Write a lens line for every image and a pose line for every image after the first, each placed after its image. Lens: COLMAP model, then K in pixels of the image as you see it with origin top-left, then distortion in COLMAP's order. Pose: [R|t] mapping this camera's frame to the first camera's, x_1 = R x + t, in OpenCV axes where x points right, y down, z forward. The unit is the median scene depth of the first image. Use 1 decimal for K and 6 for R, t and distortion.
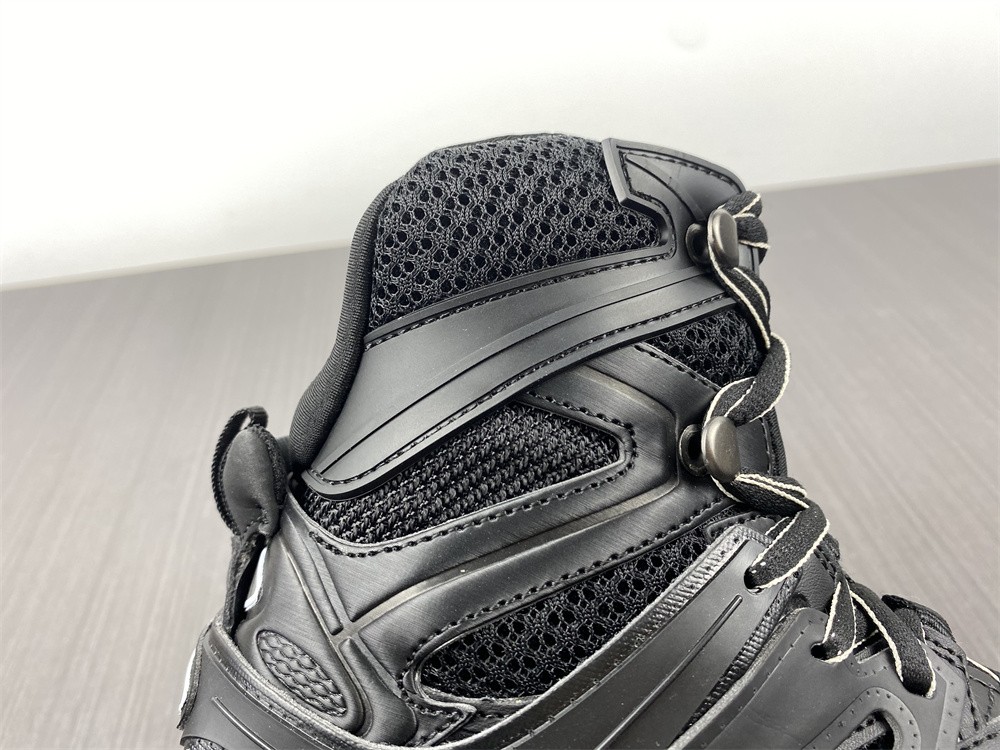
lens RADIAL K [[767.7, 0, 508.7], [0, 767.7, 375.9], [0, 0, 1]] dist [0.036942, -0.021708]
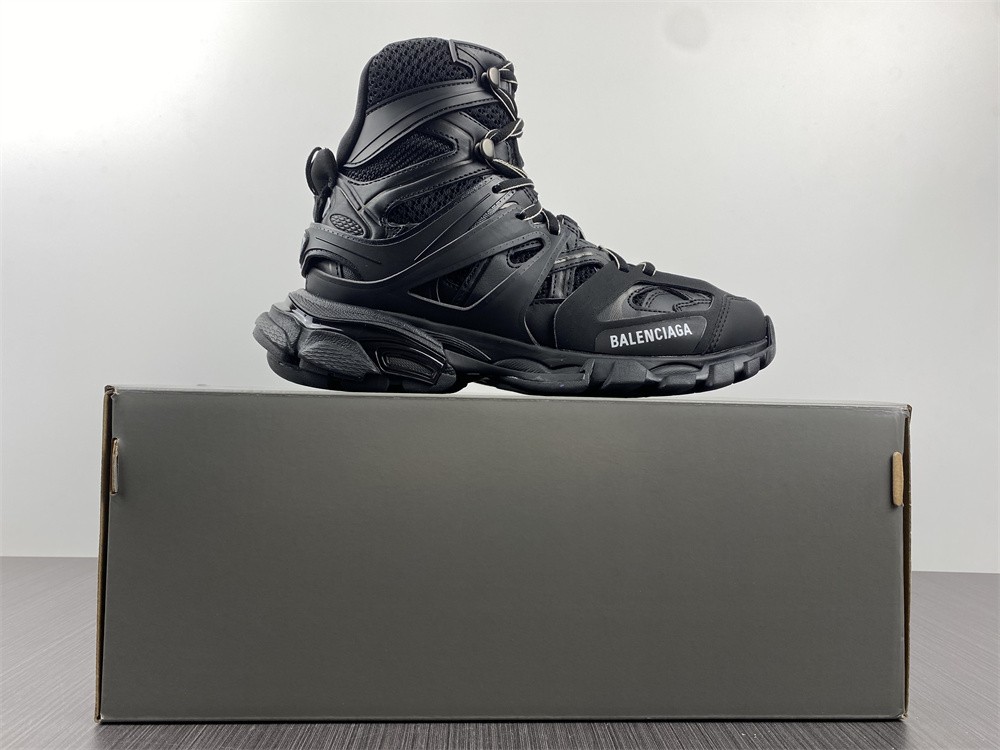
lens RADIAL K [[767.7, 0, 490.1], [0, 767.7, 373.0], [0, 0, 1]] dist [0.036942, -0.021708]
pose [[0.999632, -0.005164, 0.026631, 0.195337], [0.002924, 0.996505, 0.083482, 0.688517], [-0.026969, -0.083374, 0.996153, -1.964726]]
